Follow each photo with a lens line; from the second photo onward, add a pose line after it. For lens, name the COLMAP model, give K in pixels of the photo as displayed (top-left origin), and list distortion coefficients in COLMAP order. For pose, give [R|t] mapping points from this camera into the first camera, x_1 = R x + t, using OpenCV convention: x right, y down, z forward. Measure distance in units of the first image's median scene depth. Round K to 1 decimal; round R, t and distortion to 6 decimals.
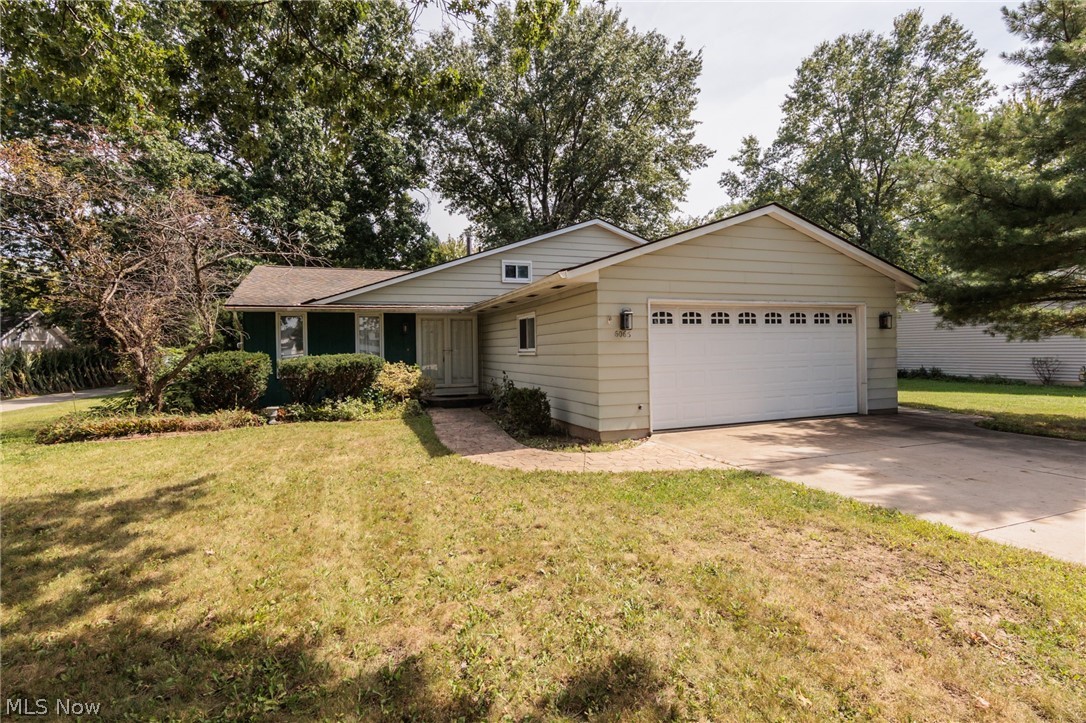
lens RADIAL K [[545.6, 0, 542.9], [0, 545.6, 353.8], [0, 0, 1]] dist [-0.003314, 0.000326]
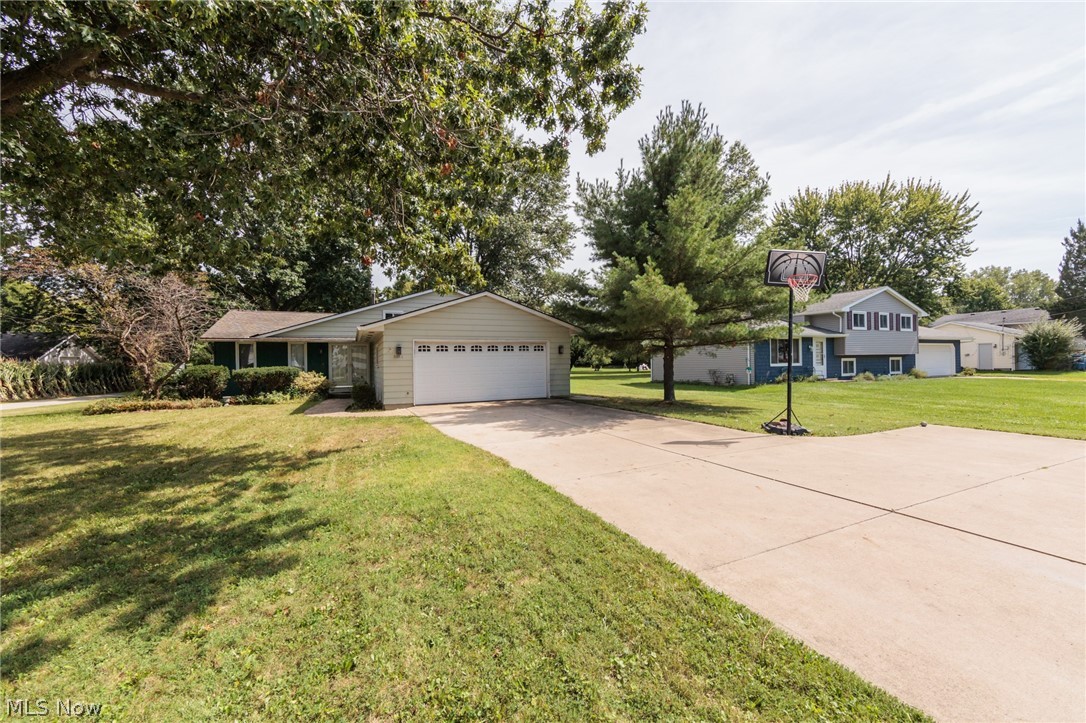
lens RADIAL K [[429.4, 0, 544.3], [0, 429.4, 369.0], [0, 0, 1]] dist [-0.003850, -0.000303]
pose [[0.995951, 0.000414, 0.089895, 0.394012], [-0.000738, 0.999993, 0.003565, 0.002435], [-0.089893, -0.003617, 0.995945, -0.462277]]
